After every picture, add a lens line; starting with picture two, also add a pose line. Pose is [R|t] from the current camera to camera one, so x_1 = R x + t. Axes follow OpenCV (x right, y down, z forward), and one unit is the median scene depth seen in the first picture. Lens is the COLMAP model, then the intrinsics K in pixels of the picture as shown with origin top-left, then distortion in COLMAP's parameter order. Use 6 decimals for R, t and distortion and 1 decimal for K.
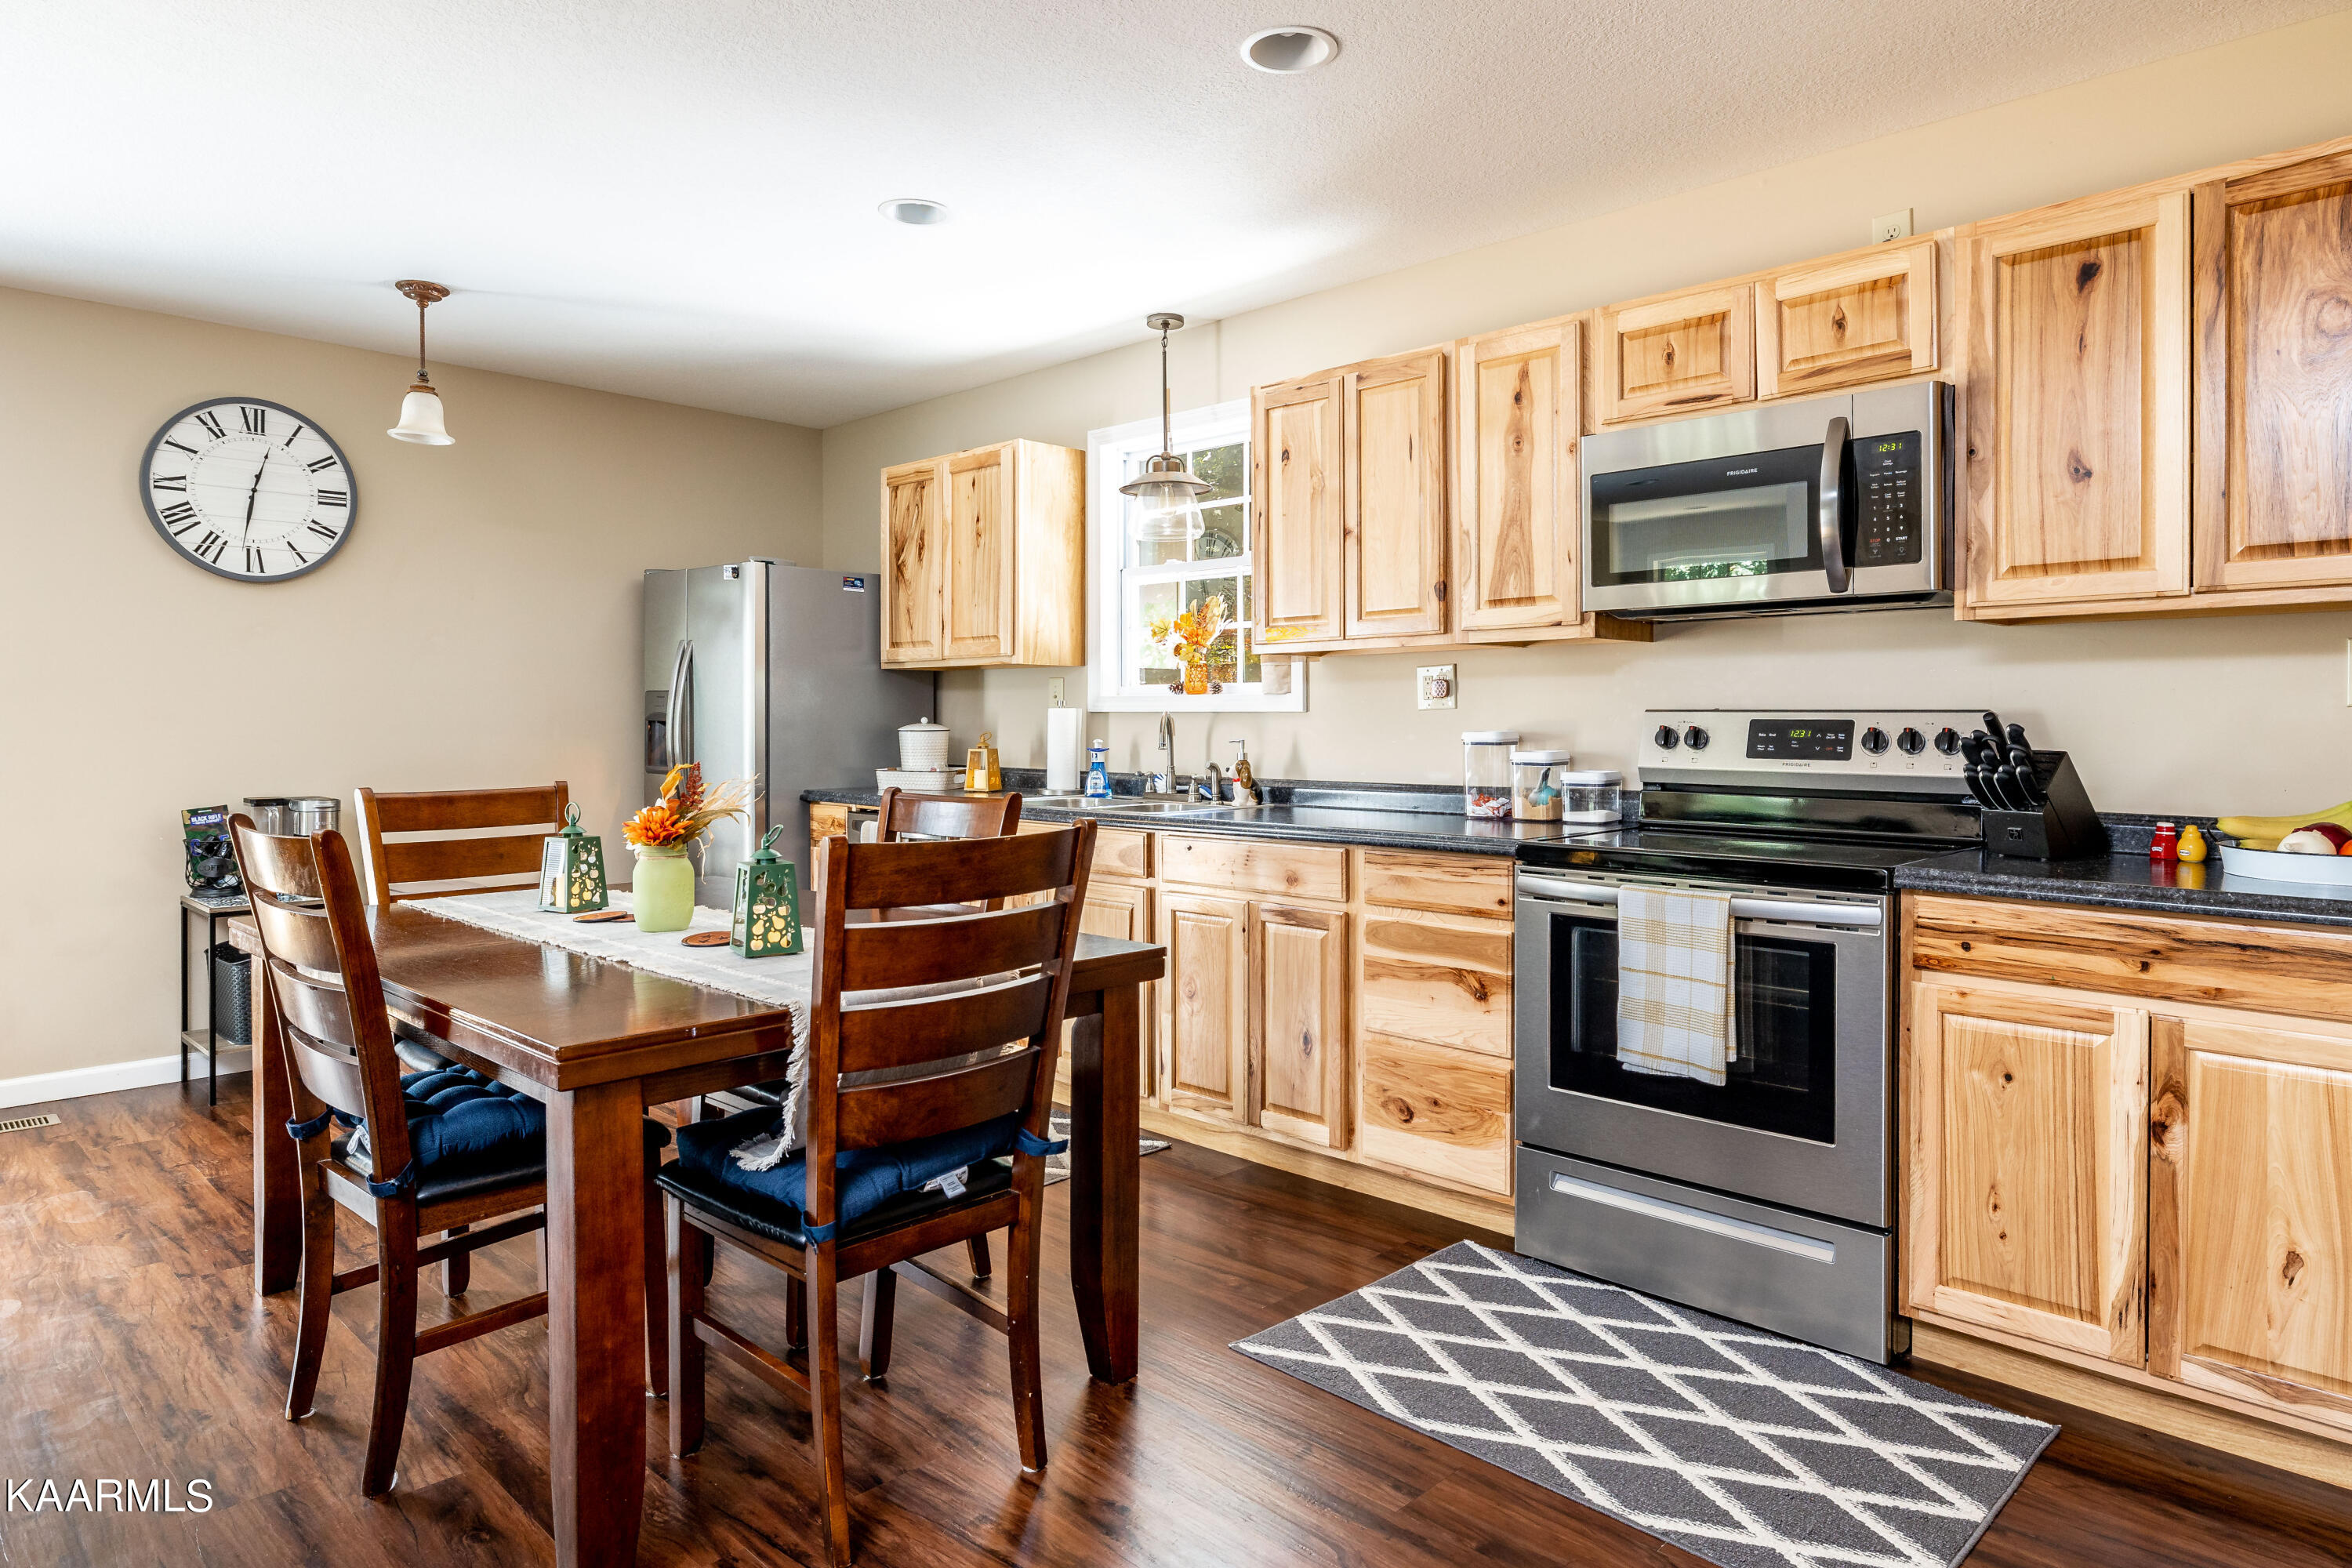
lens RADIAL K [[1378.4, 0, 1173.9], [0, 1378.4, 730.9], [0, 0, 1]] dist [0.001611, -0.000735]
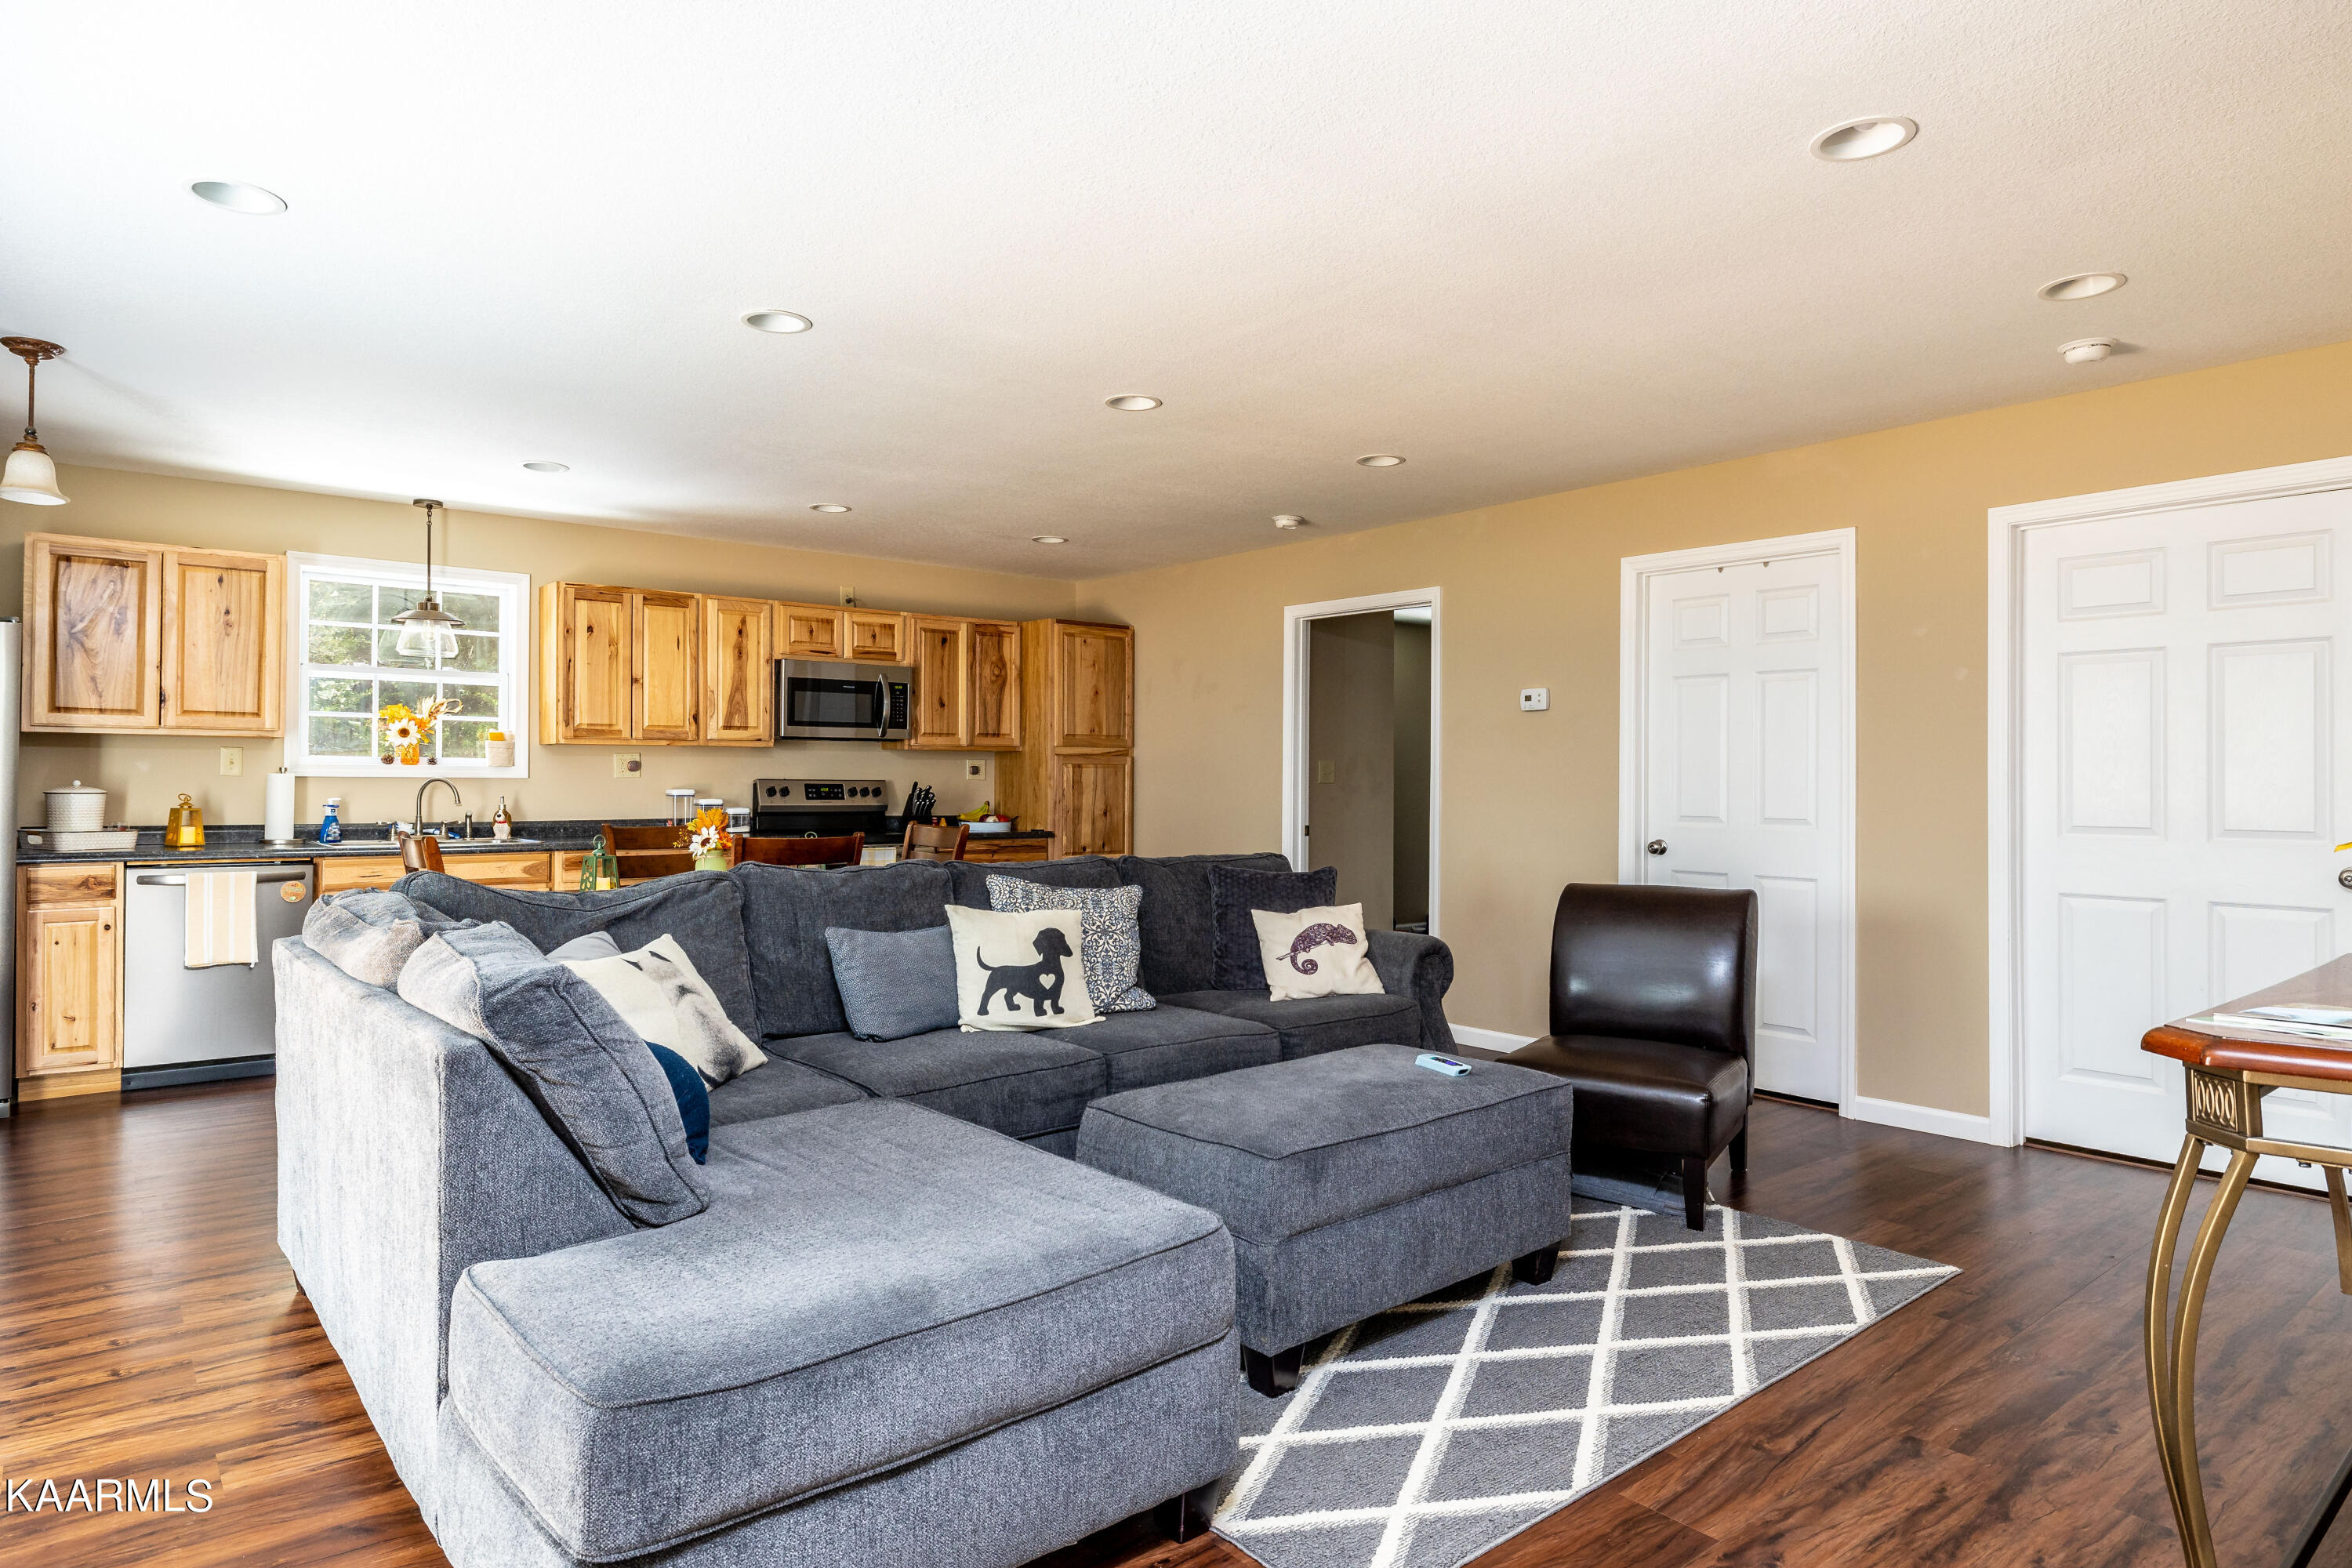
lens RADIAL K [[1378.4, 0, 1167.5], [0, 1378.4, 773.3], [0, 0, 1]] dist [0.001611, -0.000735]
pose [[0.109419, 0.005077, 0.993983, -2.170205], [0.004460, 0.999974, -0.005598, -0.011284], [-0.993986, 0.005045, 0.109394, 0.142481]]
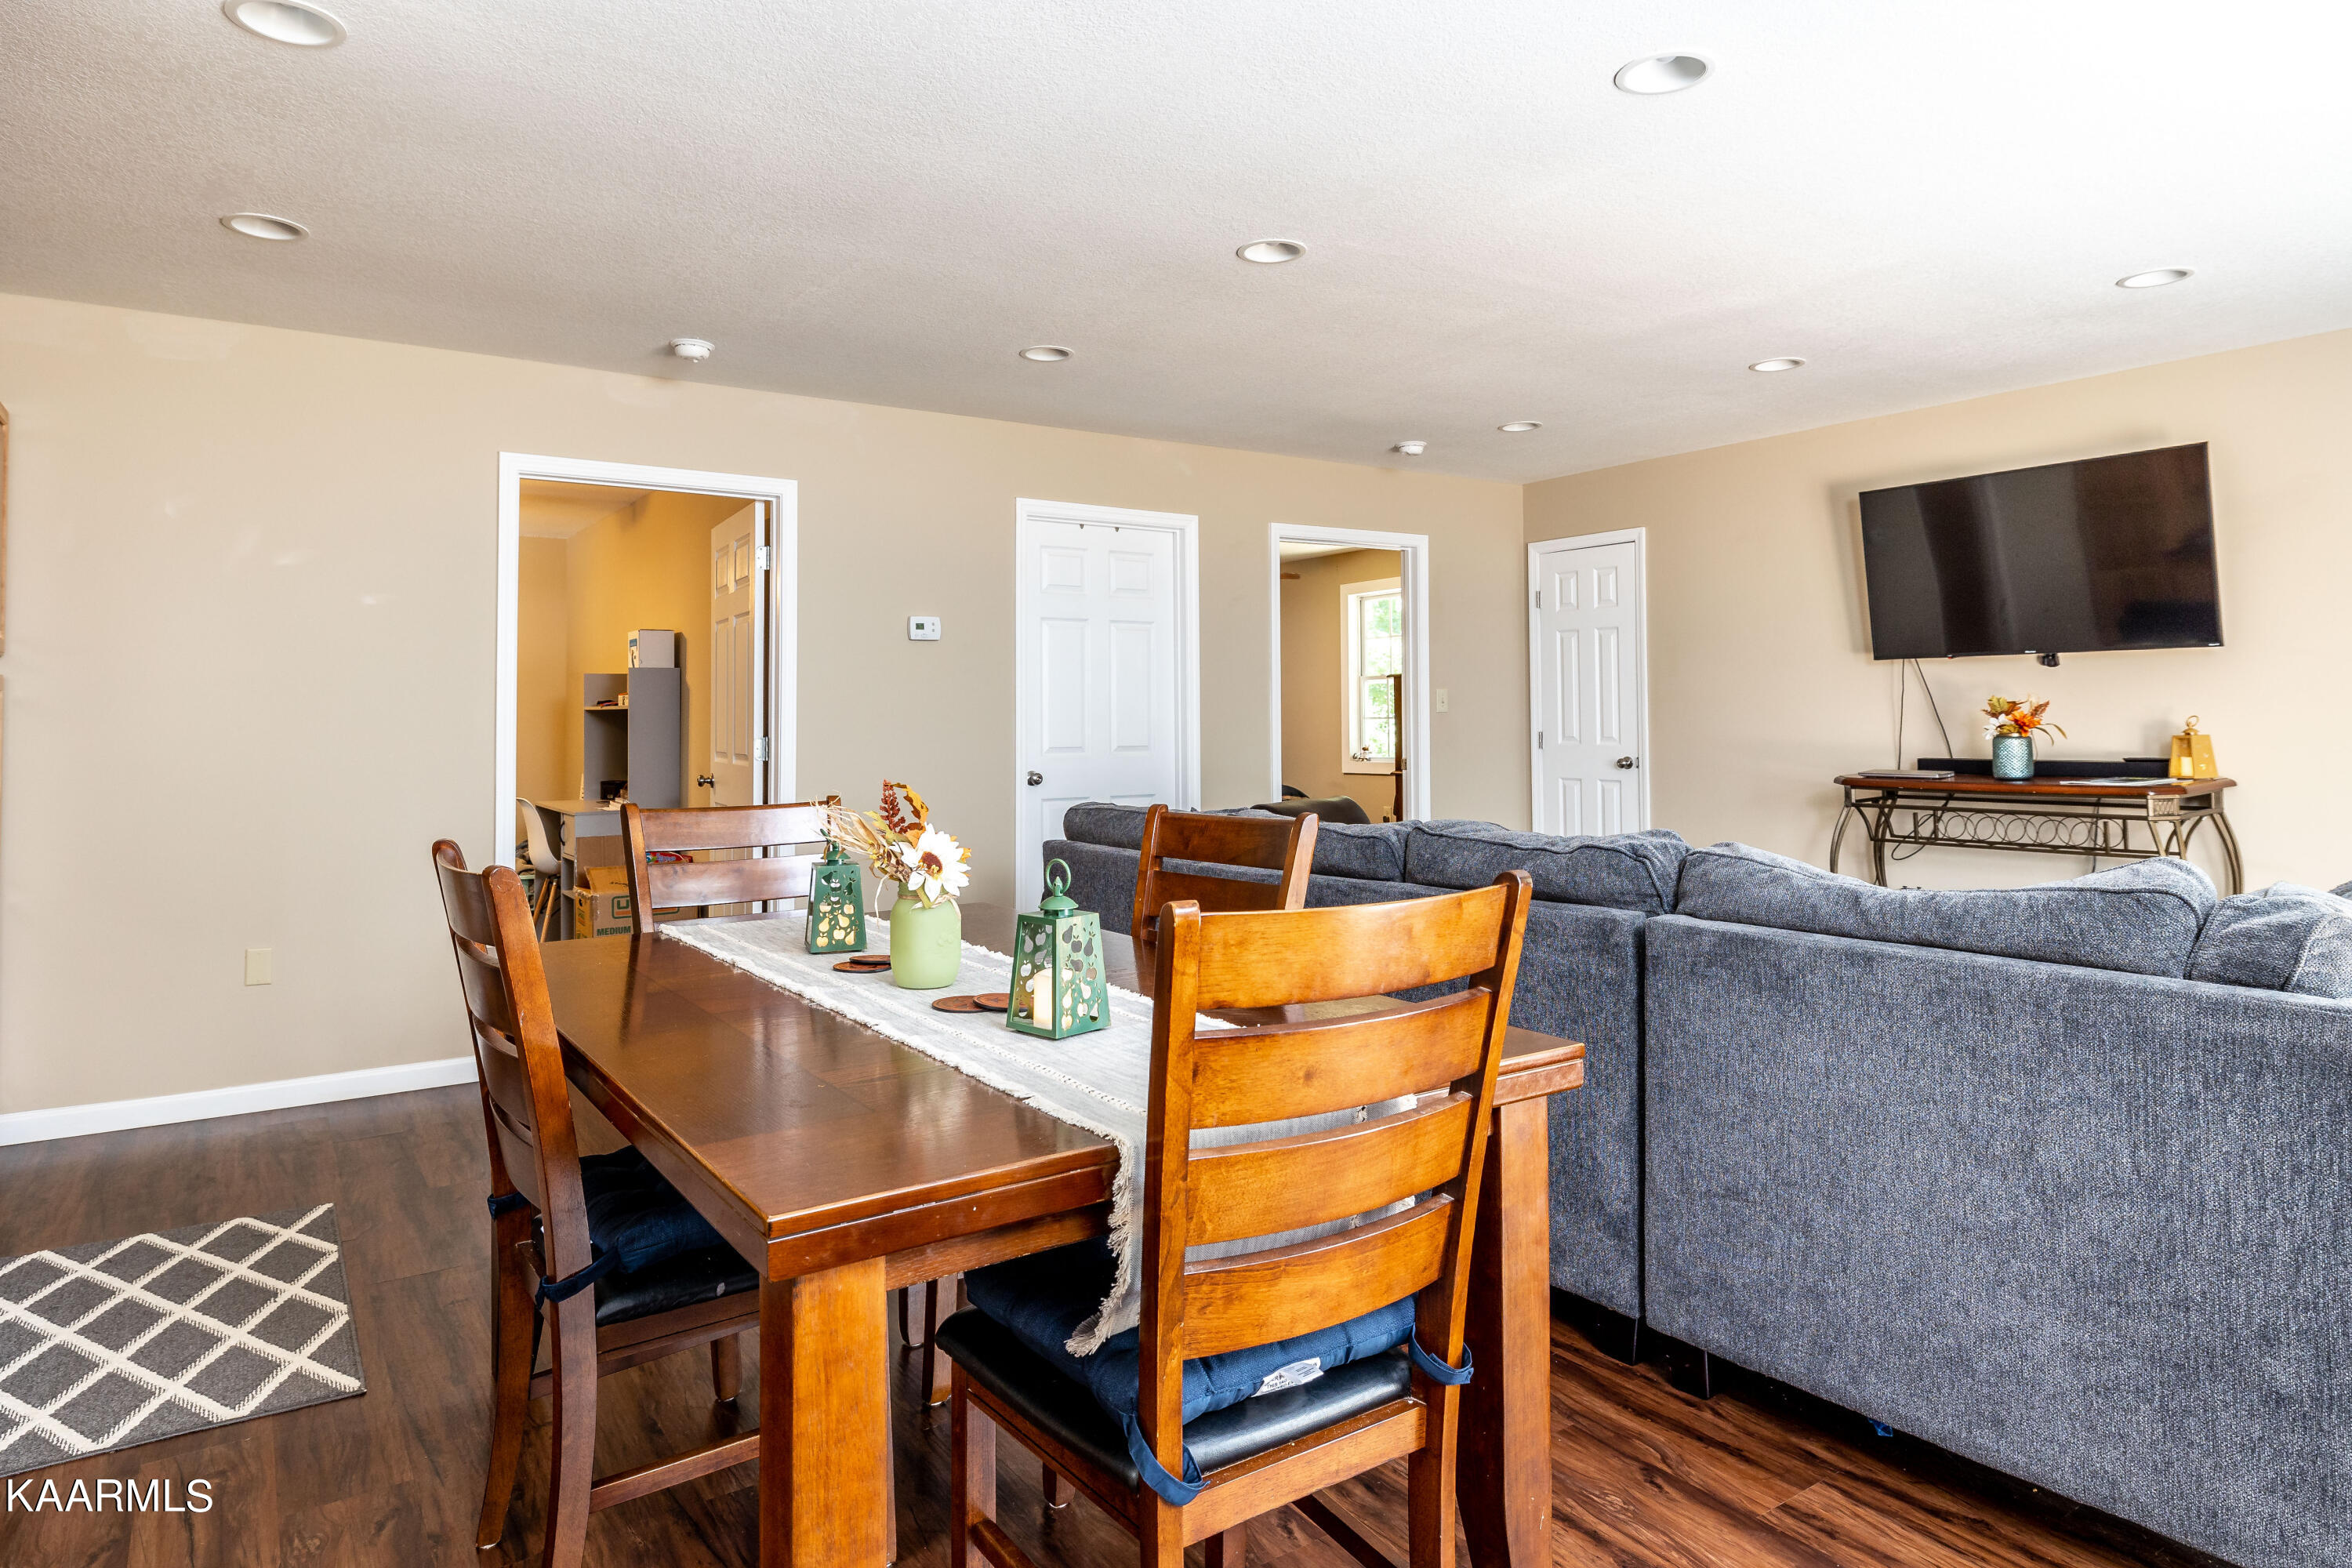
lens RADIAL K [[1378.4, 0, 1193.5], [0, 1378.4, 682.2], [0, 0, 1]] dist [0.001611, -0.000735]
pose [[-0.984512, 0.012731, 0.174853, -0.657332], [0.009952, 0.999810, -0.016761, -0.021075], [-0.175033, -0.014762, -0.984452, 1.743242]]
